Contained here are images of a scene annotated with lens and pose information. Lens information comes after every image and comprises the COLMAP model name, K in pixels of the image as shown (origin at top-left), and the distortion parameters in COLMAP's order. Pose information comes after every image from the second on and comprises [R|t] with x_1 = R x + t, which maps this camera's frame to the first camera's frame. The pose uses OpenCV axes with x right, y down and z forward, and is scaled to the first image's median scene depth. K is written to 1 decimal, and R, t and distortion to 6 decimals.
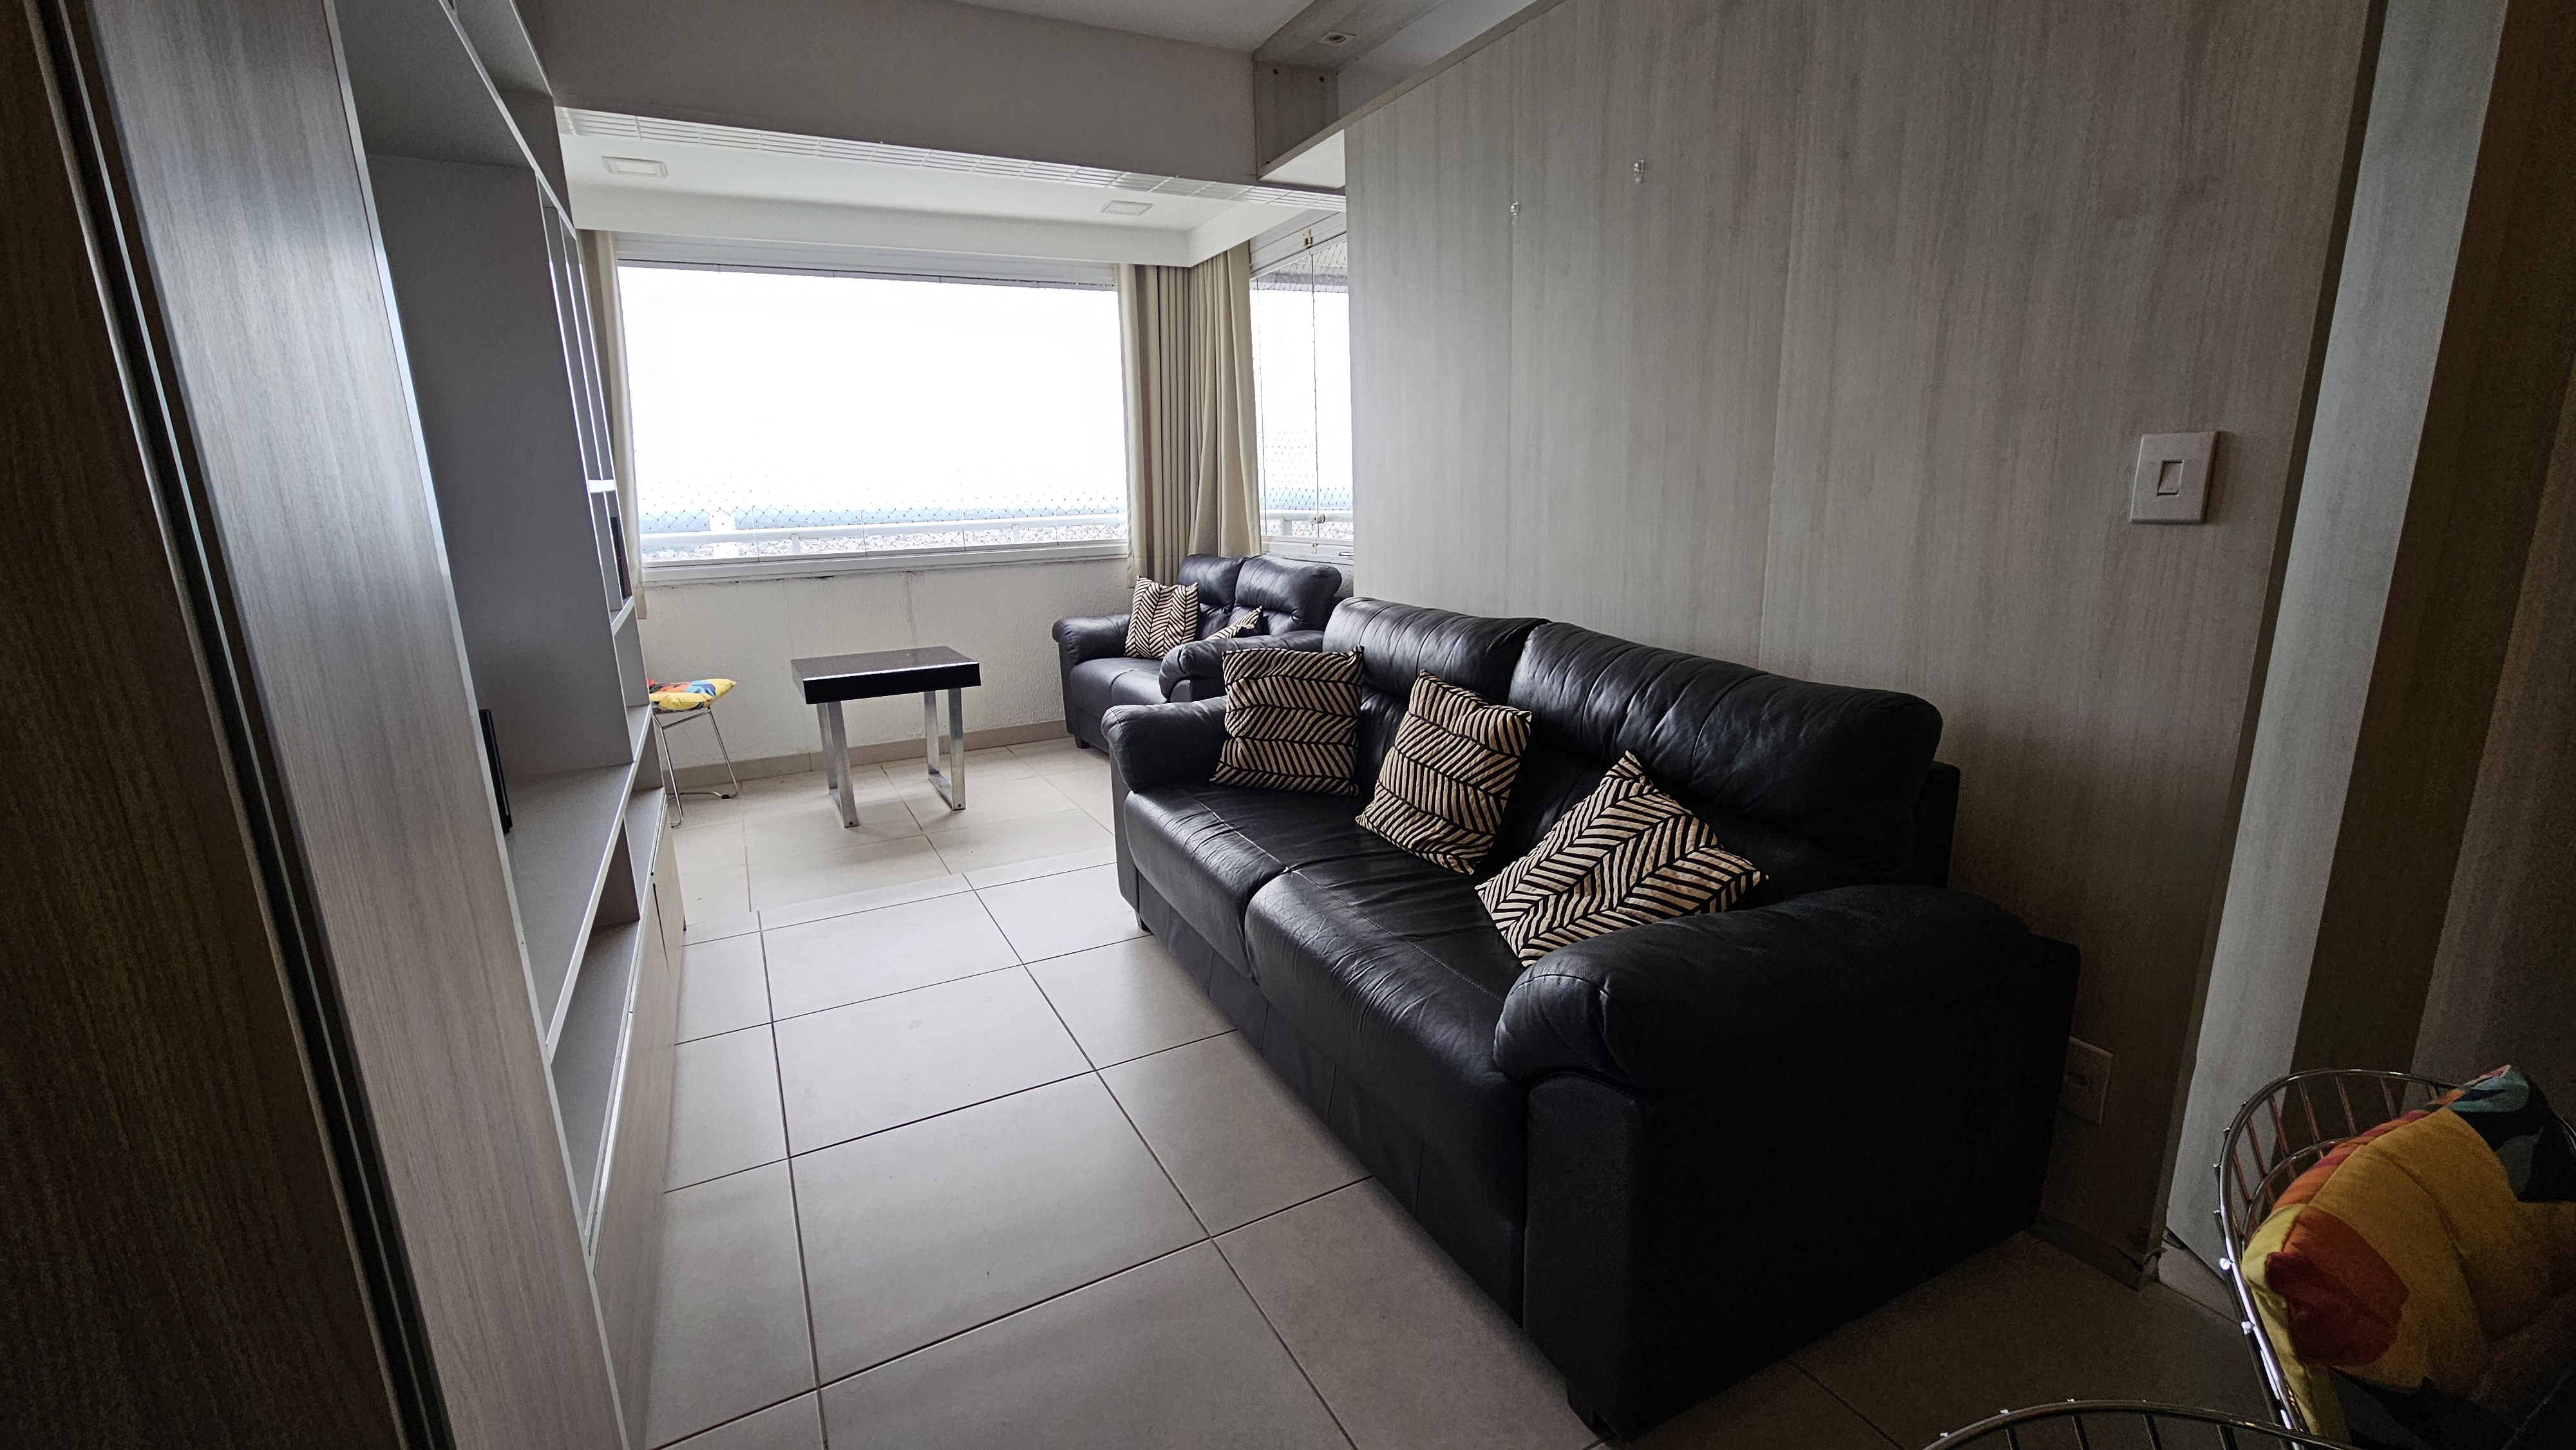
lens RADIAL K [[1058.8, 0, 1287.2], [0, 1058.8, 727.5], [0, 0, 1]] dist [-0.005000, 0.000980]
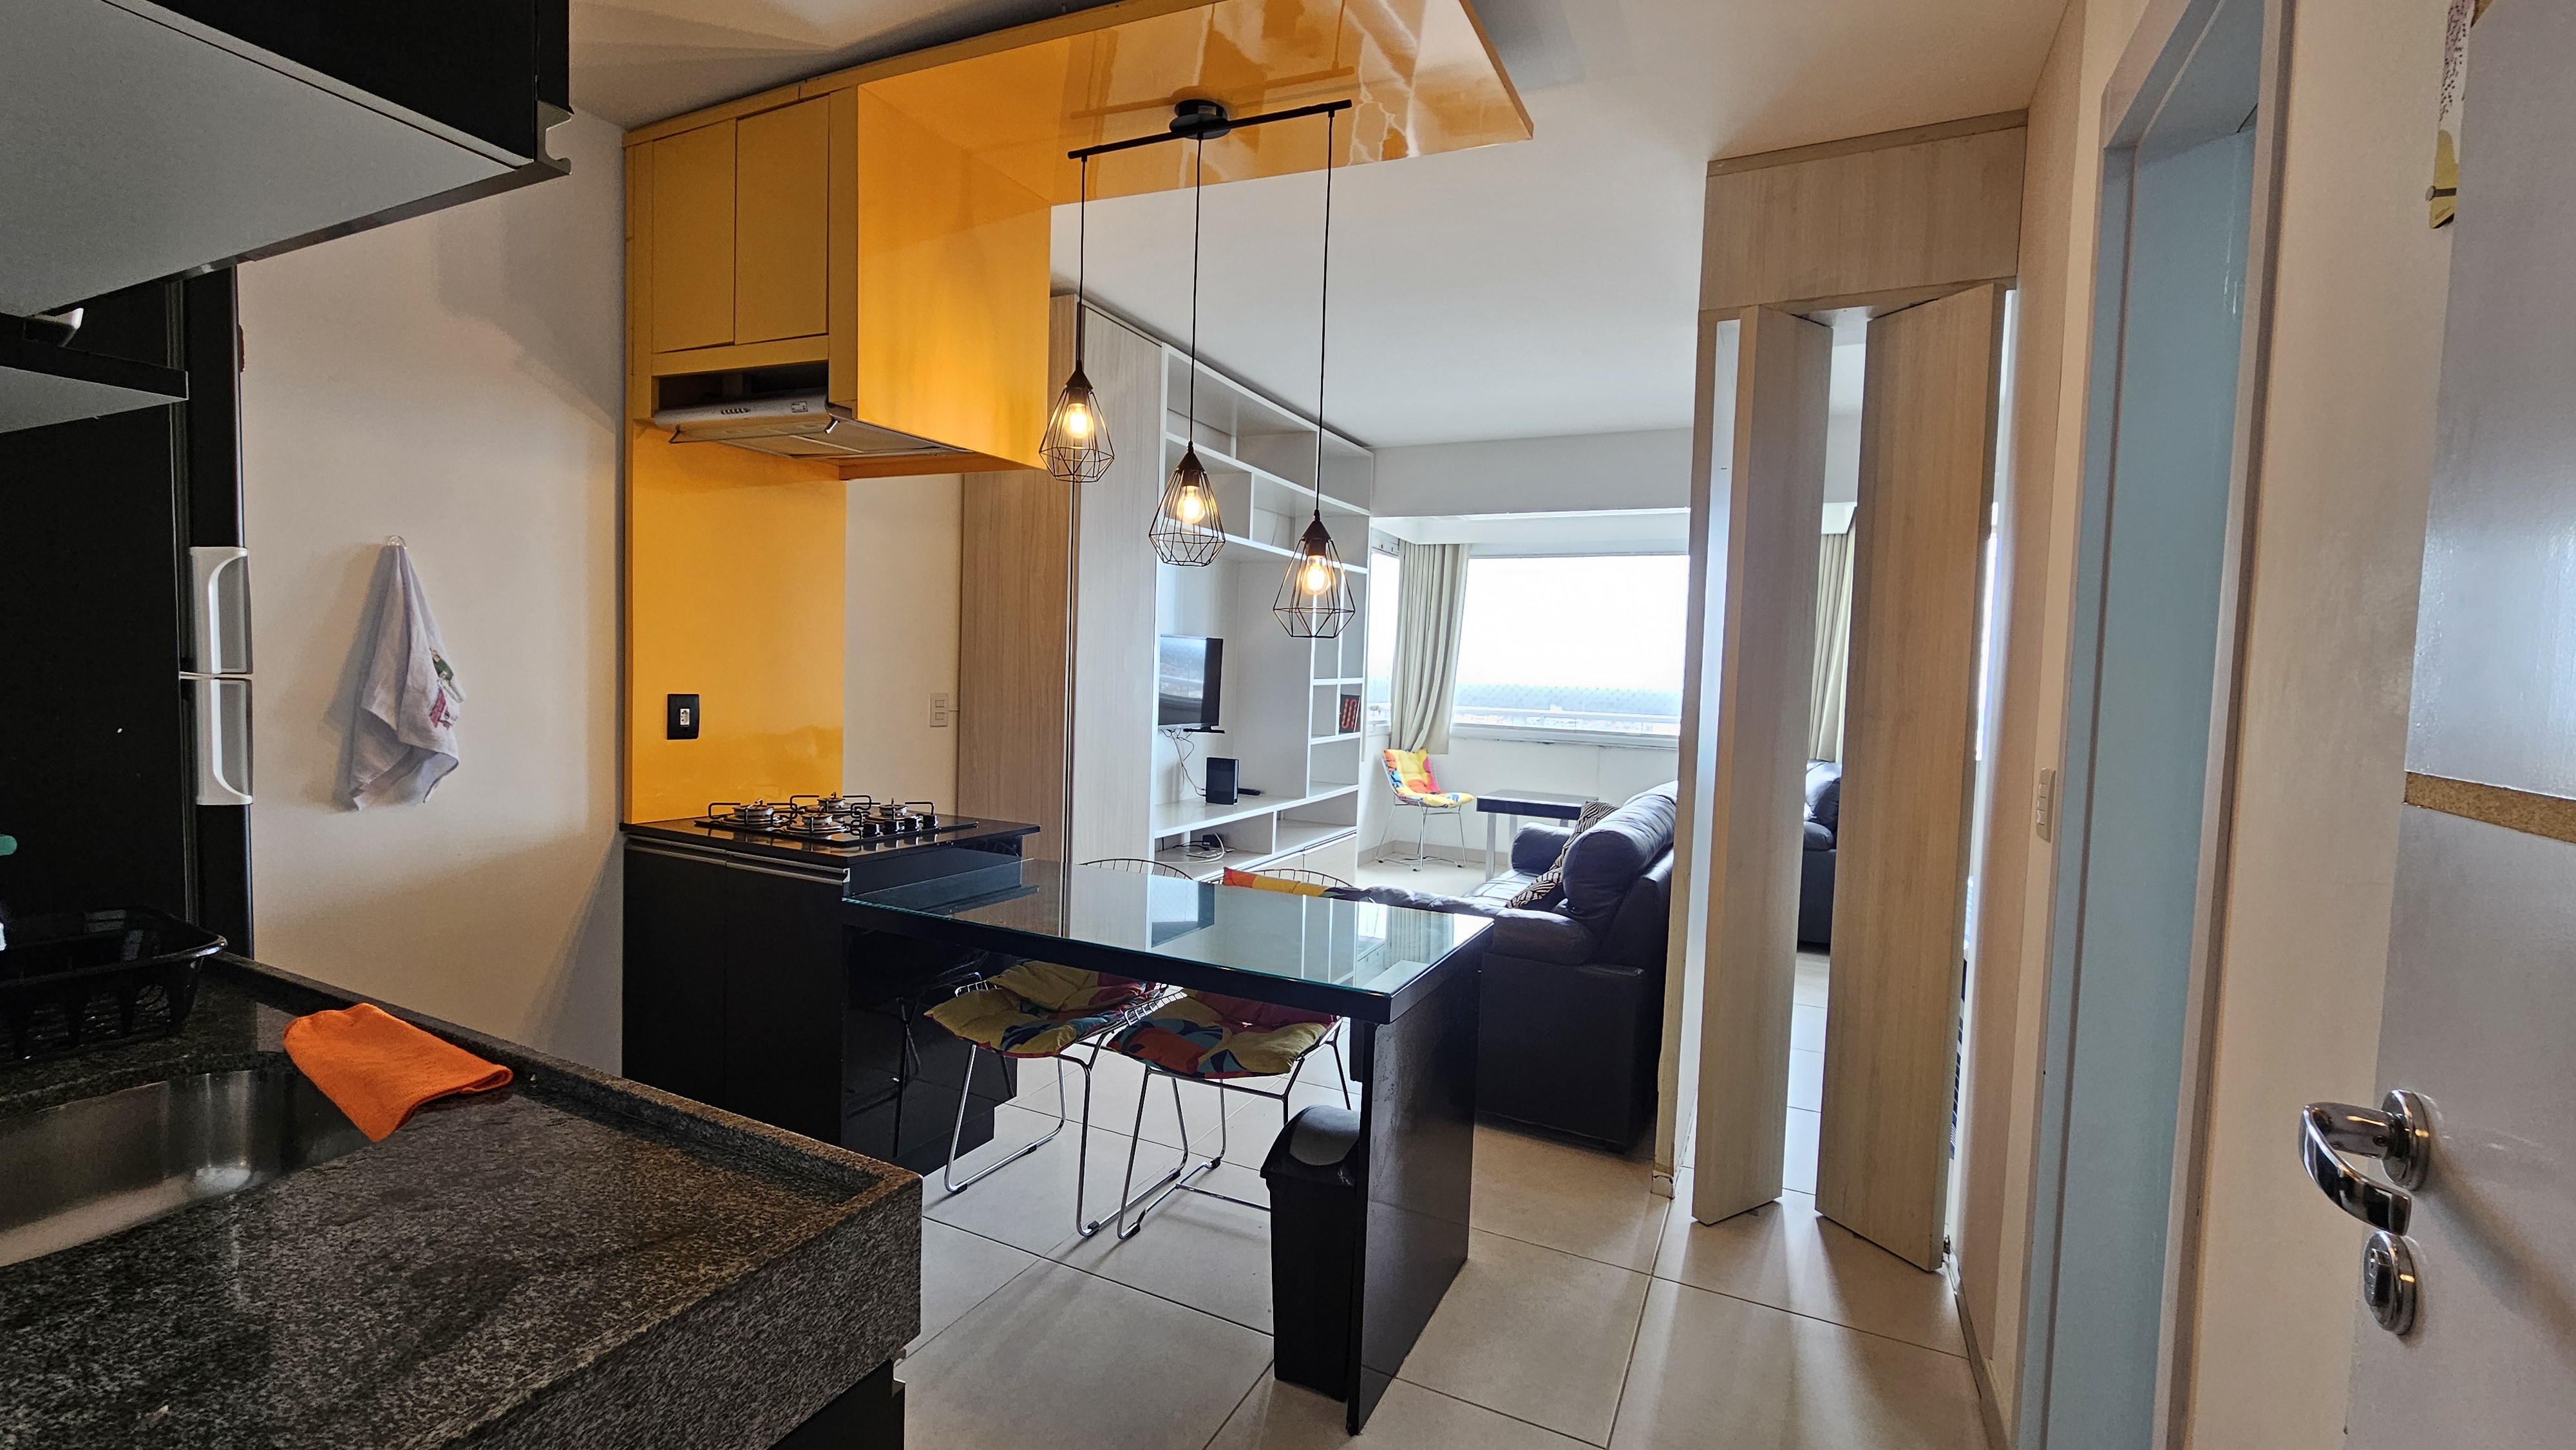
lens RADIAL K [[1058.8, 0, 1293.6], [0, 1058.8, 720.4], [0, 0, 1]] dist [-0.005000, 0.000980]
pose [[0.591981, 0.088320, -0.801098, 0.661600], [-0.229164, 0.971396, -0.062248, 0.009330], [0.772686, 0.220432, 0.595287, -0.250704]]
